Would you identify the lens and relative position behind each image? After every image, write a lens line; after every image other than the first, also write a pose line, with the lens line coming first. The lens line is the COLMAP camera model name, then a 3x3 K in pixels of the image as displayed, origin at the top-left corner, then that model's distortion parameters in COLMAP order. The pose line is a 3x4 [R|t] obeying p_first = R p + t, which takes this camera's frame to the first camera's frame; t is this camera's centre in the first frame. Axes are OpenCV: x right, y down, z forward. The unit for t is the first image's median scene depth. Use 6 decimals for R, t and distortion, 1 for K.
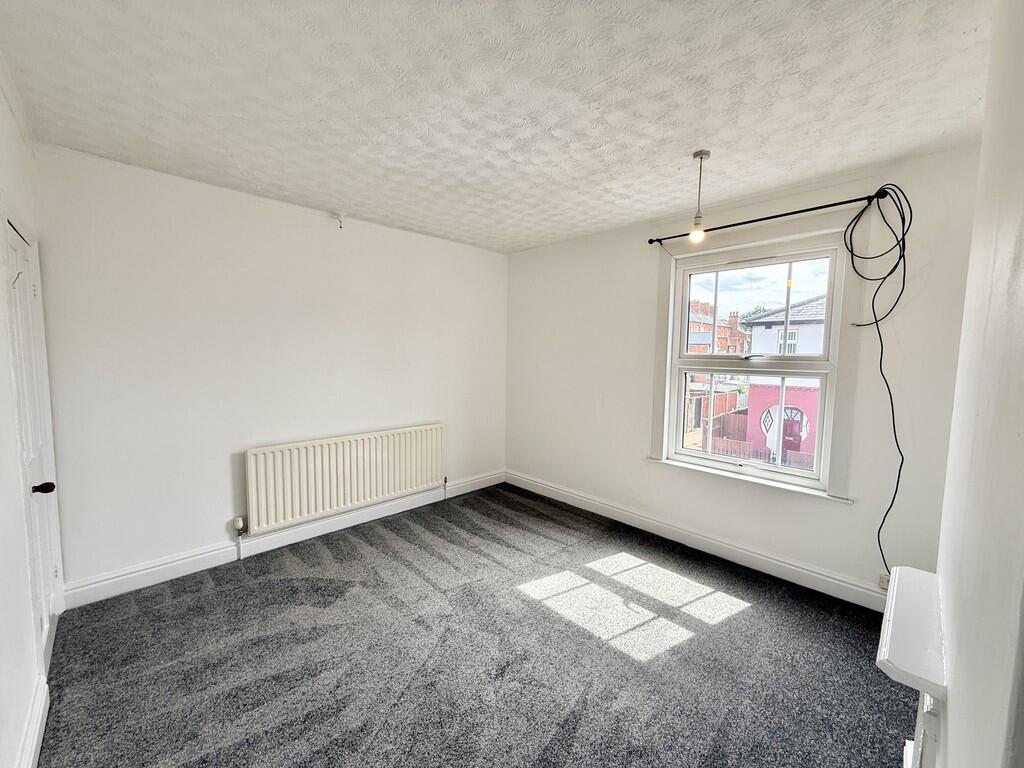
lens RADIAL K [[409.5, 0, 510.5], [0, 409.5, 383.5], [0, 0, 1]] dist [0.003722, 0.000609]
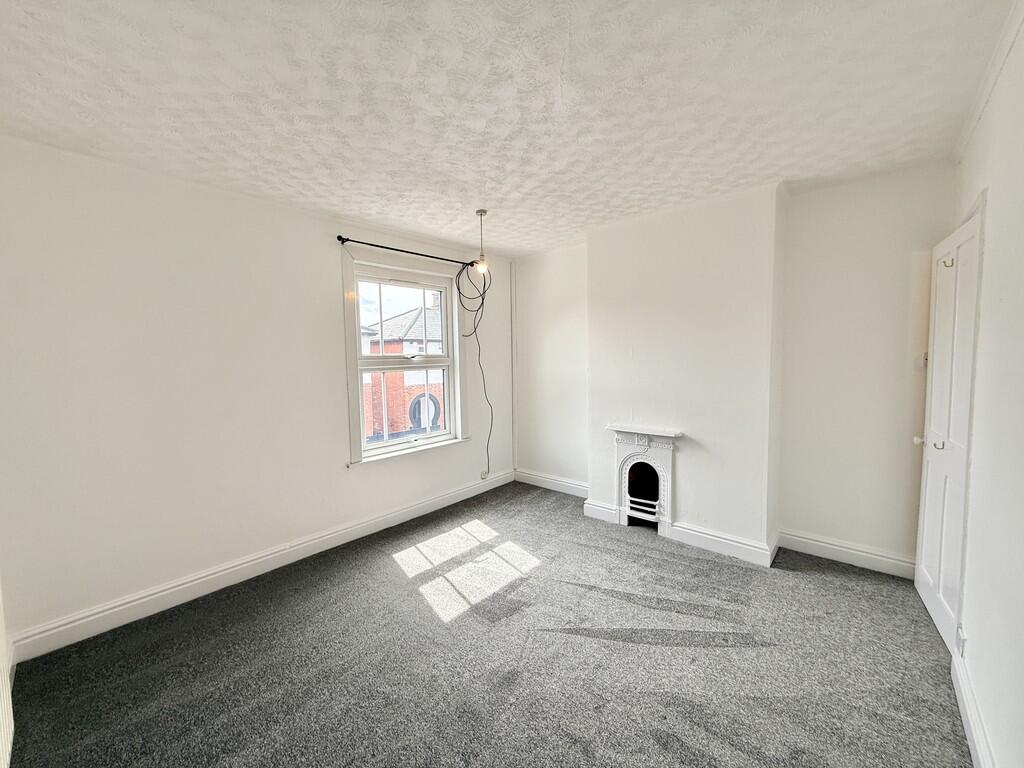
lens RADIAL K [[409.5, 0, 510.8], [0, 409.5, 385.0], [0, 0, 1]] dist [0.003722, 0.000609]
pose [[-0.075380, -0.082074, 0.993772, -0.778884], [0.095307, 0.991451, 0.089111, -0.064189], [-0.992590, 0.101431, -0.066913, 0.827695]]
